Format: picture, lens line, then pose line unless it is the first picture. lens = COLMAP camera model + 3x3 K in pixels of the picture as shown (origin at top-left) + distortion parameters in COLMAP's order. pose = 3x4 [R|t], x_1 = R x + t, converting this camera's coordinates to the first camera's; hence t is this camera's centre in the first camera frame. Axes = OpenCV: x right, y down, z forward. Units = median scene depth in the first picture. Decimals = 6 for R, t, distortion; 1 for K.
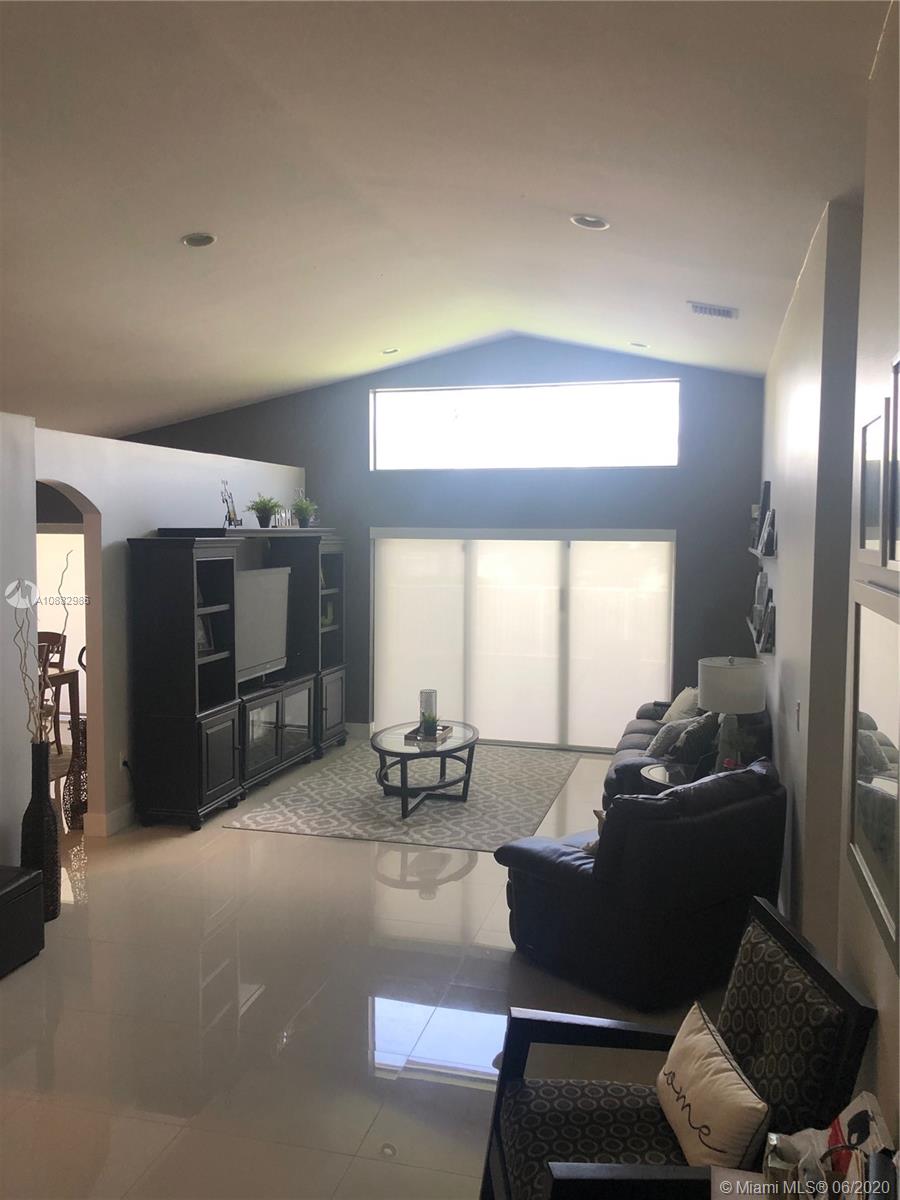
lens RADIAL K [[976.8, 0, 450.0], [0, 976.8, 600.0], [0, 0, 1]] dist [0.061190, -0.001717]
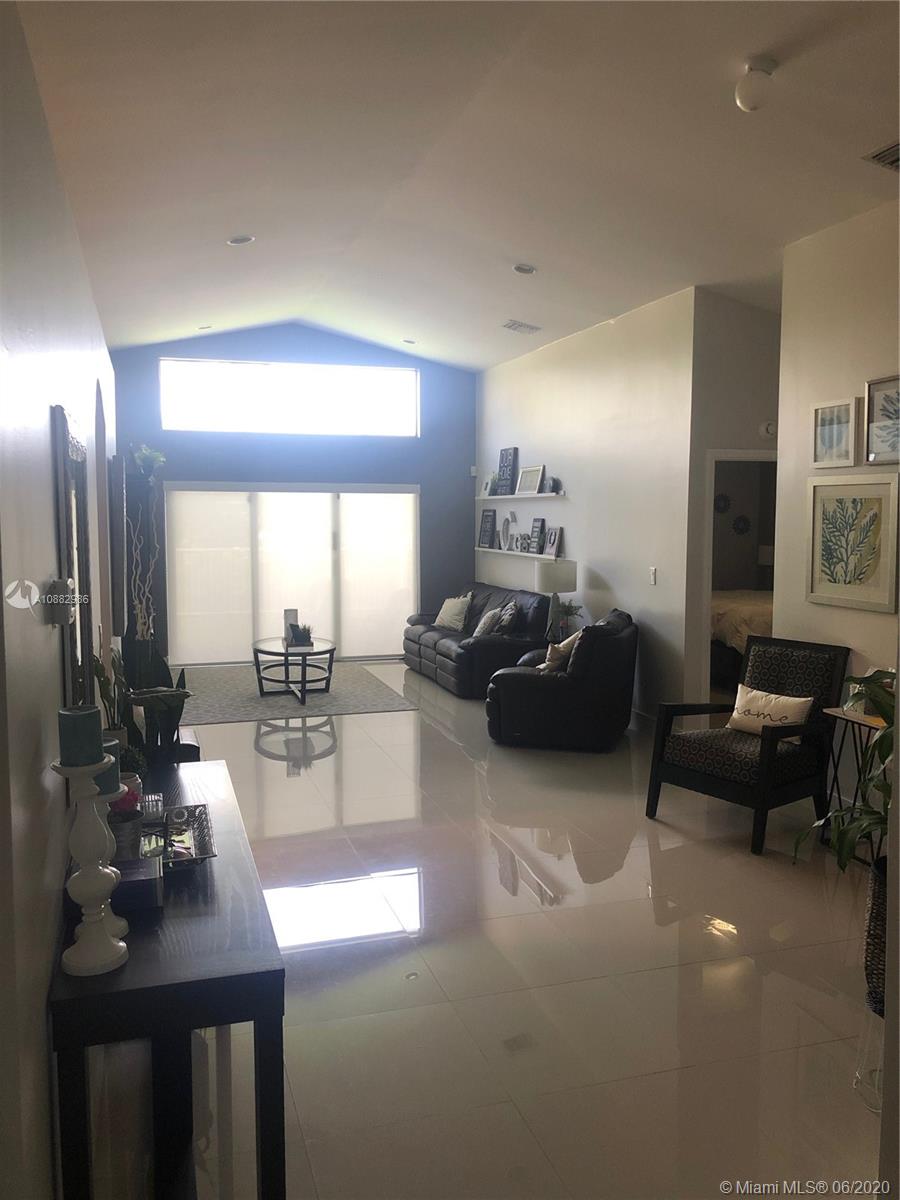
lens RADIAL K [[976.8, 0, 450.0], [0, 976.8, 600.0], [0, 0, 1]] dist [0.061190, -0.001717]
pose [[0.851300, -0.051672, 0.522129, -0.428370], [0.043013, 0.998662, 0.028700, 0.047060], [-0.522913, -0.001974, 0.852384, -0.141455]]
